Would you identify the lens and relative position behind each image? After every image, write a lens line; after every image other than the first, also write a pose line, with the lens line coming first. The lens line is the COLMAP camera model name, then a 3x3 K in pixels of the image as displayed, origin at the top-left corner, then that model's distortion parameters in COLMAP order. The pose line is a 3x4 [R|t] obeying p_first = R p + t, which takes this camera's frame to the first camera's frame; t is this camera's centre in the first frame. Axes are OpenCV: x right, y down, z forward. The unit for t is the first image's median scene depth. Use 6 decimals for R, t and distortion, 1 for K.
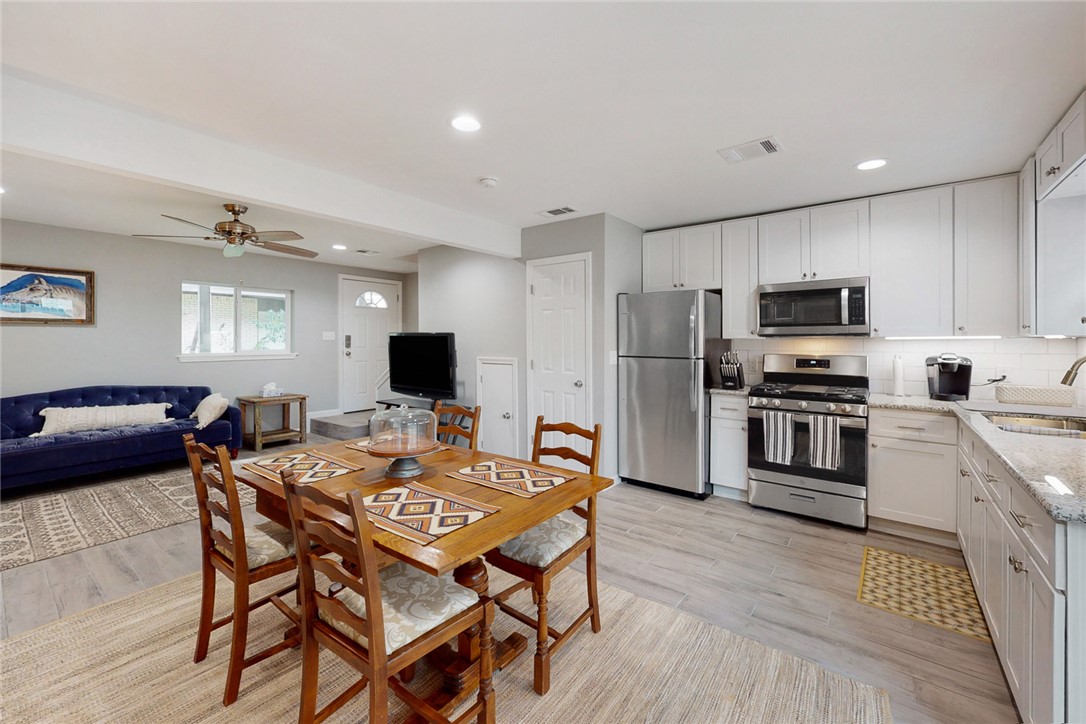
lens RADIAL K [[431.8, 0, 543.8], [0, 431.8, 341.4], [0, 0, 1]] dist [0.000045, 0.000130]
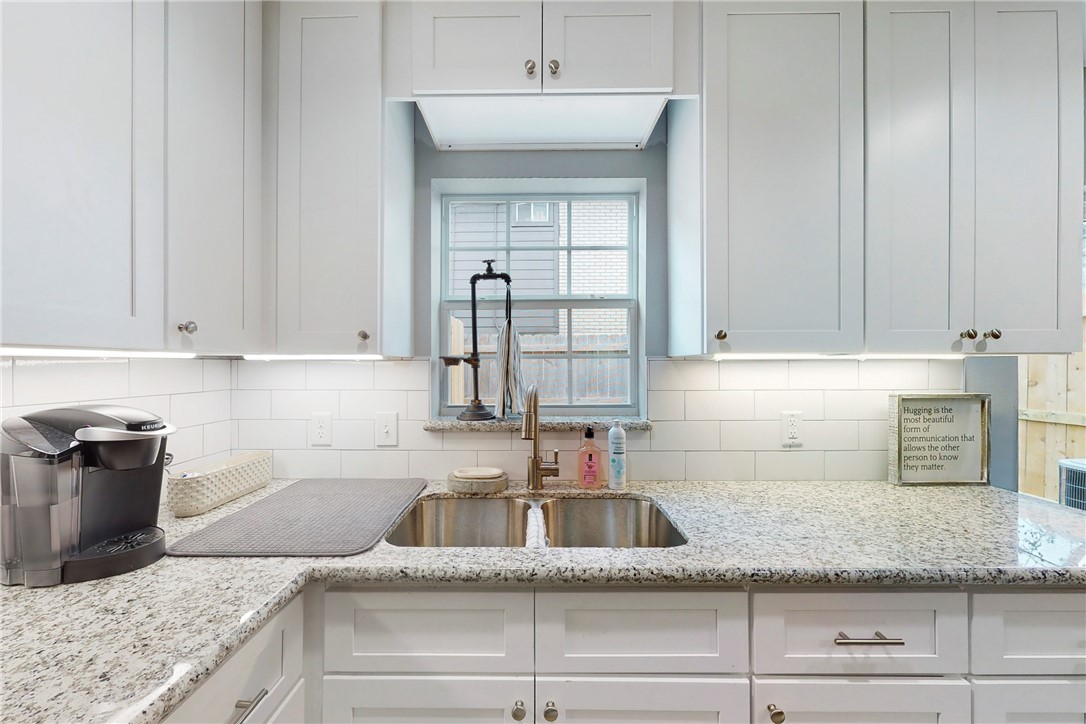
lens RADIAL K [[413.3, 0, 532.5], [0, 413.3, 364.9], [0, 0, 1]] dist [0.000430, 0.000129]
pose [[-0.626389, 0.004768, 0.779496, 0.461641], [0.003896, 0.999988, -0.002986, 0.000903], [-0.779501, 0.001166, -0.626400, 0.830608]]
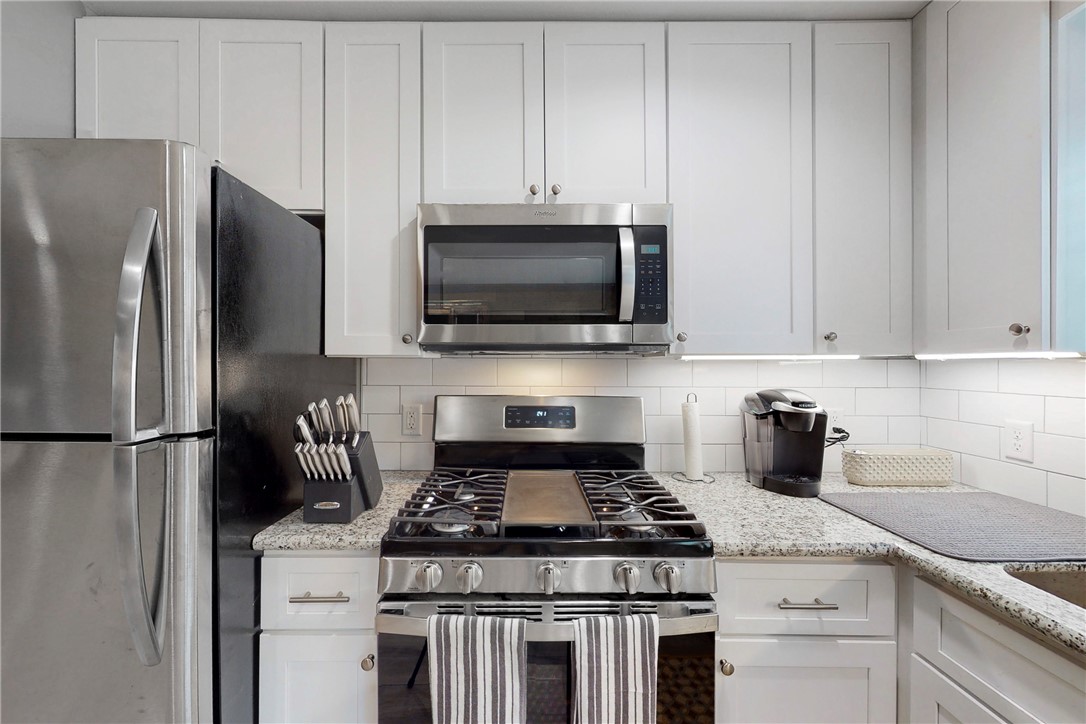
lens RADIAL K [[413.3, 0, 532.5], [0, 413.3, 364.9], [0, 0, 1]] dist [0.000430, 0.000129]
pose [[0.770811, 0.003072, 0.637056, 0.375410], [-0.002649, 0.999995, -0.001616, 0.001112], [-0.637058, -0.000442, 0.770816, 0.725456]]
